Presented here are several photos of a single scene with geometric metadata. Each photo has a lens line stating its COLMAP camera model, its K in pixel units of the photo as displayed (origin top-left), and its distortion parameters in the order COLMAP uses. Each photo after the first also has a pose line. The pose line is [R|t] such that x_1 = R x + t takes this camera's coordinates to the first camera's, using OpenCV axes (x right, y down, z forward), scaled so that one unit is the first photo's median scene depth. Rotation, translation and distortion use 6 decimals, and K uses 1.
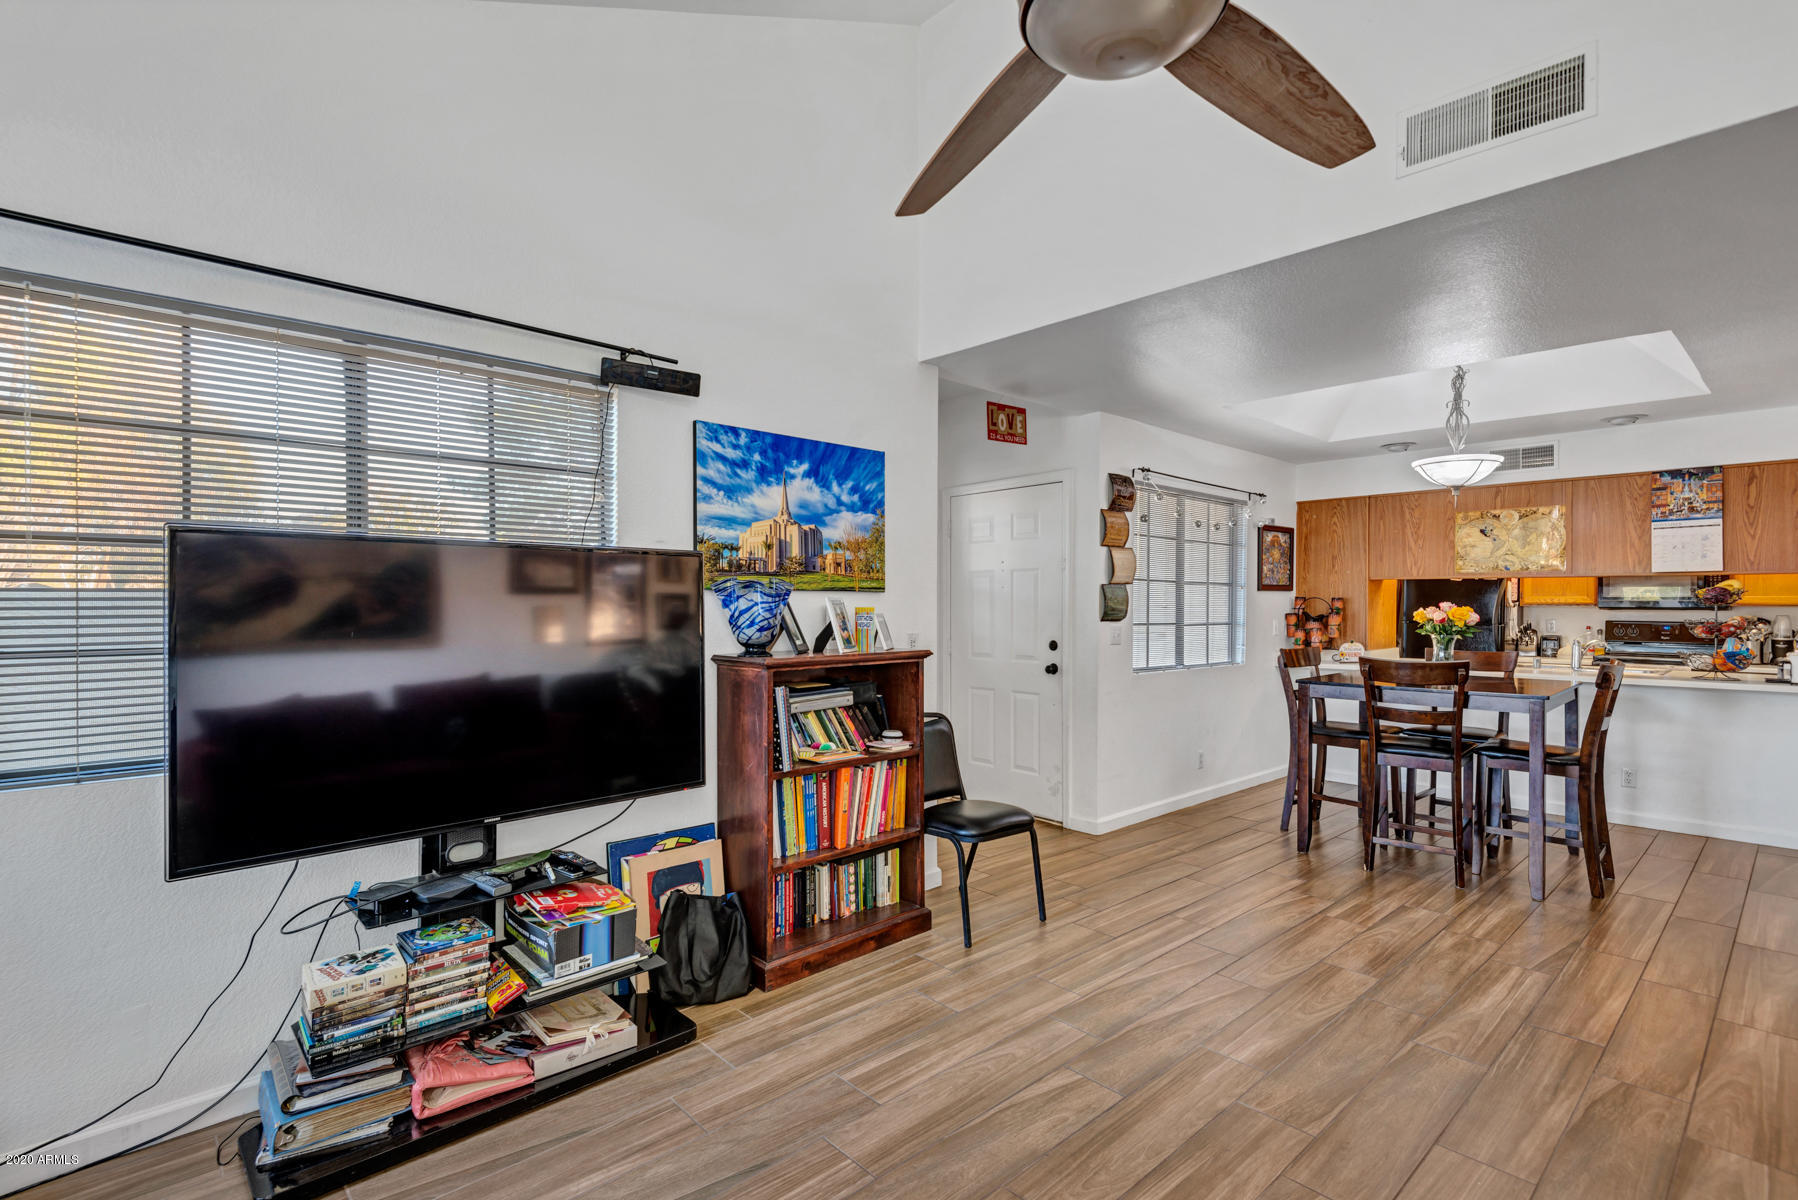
lens RADIAL K [[830.9, 0, 885.4], [0, 830.9, 609.5], [0, 0, 1]] dist [0.040865, -0.029257]
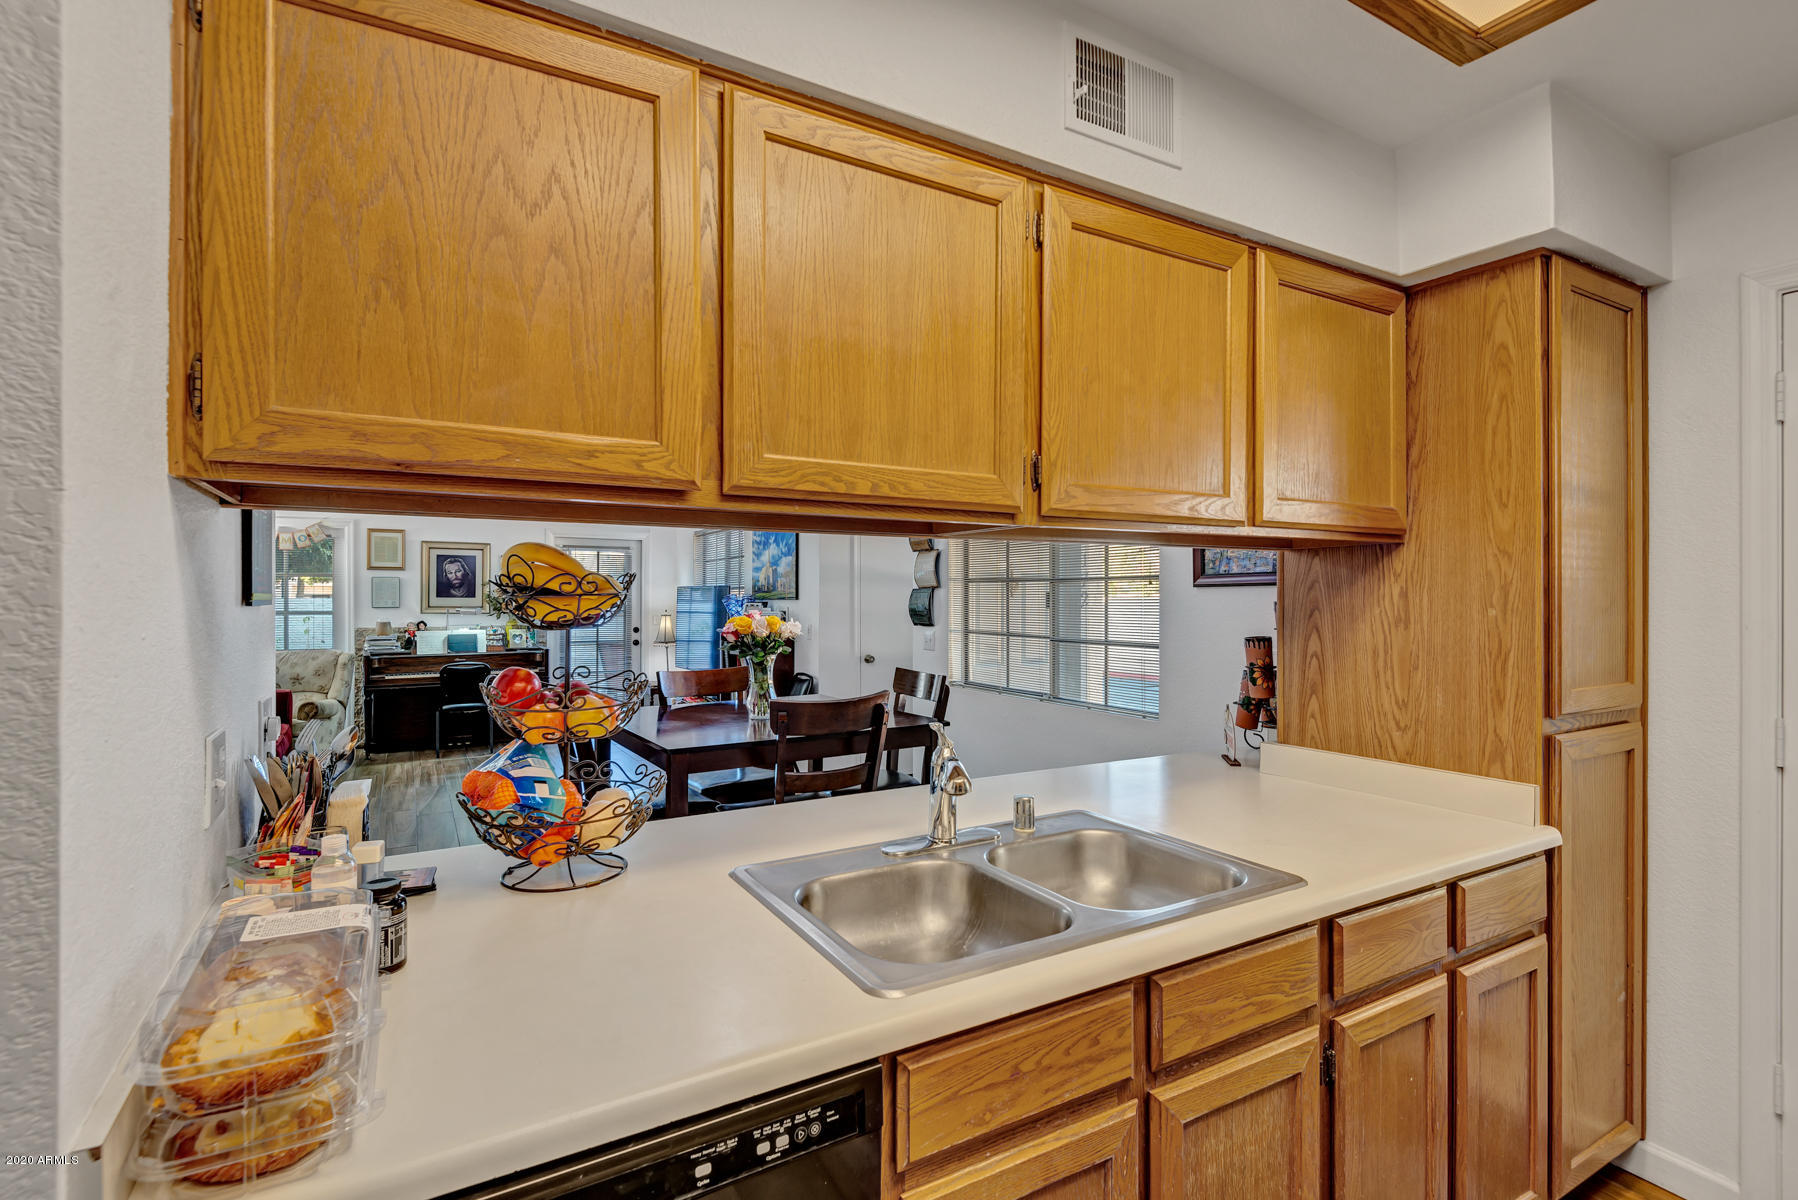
lens RADIAL K [[853.2, 0, 877.3], [0, 853.2, 595.3], [0, 0, 1]] dist [0.042446, -0.031873]
pose [[-0.226355, -0.005313, -0.974030, 1.803116], [-0.007820, 0.999963, -0.003637, -0.026236], [0.974014, 0.006794, -0.226388, 1.667430]]
